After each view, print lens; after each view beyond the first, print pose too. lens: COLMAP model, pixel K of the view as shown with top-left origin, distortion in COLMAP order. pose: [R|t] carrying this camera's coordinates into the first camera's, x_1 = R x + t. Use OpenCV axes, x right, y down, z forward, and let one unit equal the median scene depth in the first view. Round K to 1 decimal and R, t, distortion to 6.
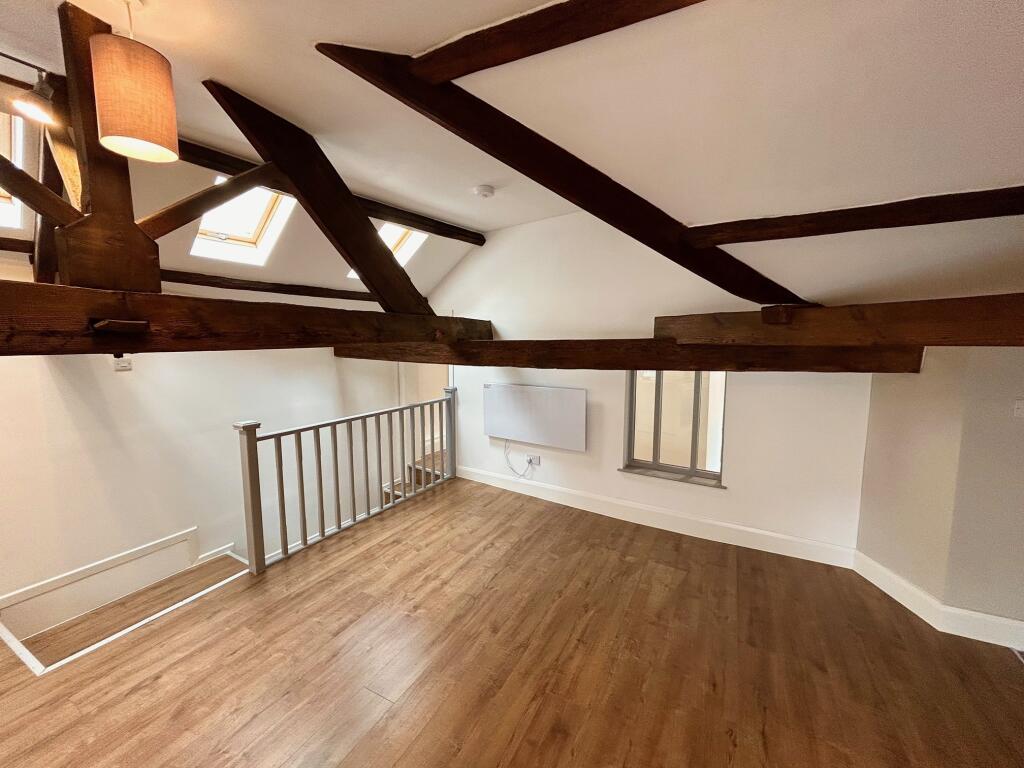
lens RADIAL K [[413.1, 0, 513.0], [0, 413.1, 382.6], [0, 0, 1]] dist [-0.002059, 0.000844]
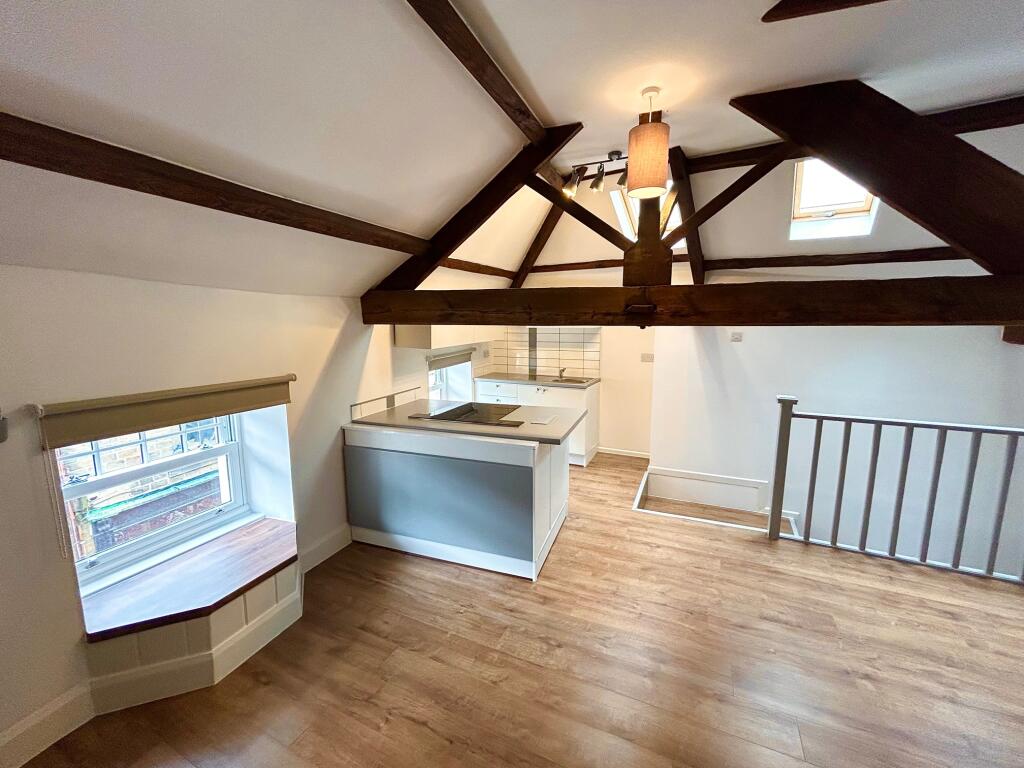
lens RADIAL K [[413.1, 0, 513.0], [0, 413.1, 382.6], [0, 0, 1]] dist [-0.002059, 0.000844]
pose [[0.046576, 0.150960, -0.987442, 0.367779], [-0.101558, 0.984108, 0.145660, -0.021799], [0.993739, 0.093498, 0.061167, 0.250284]]
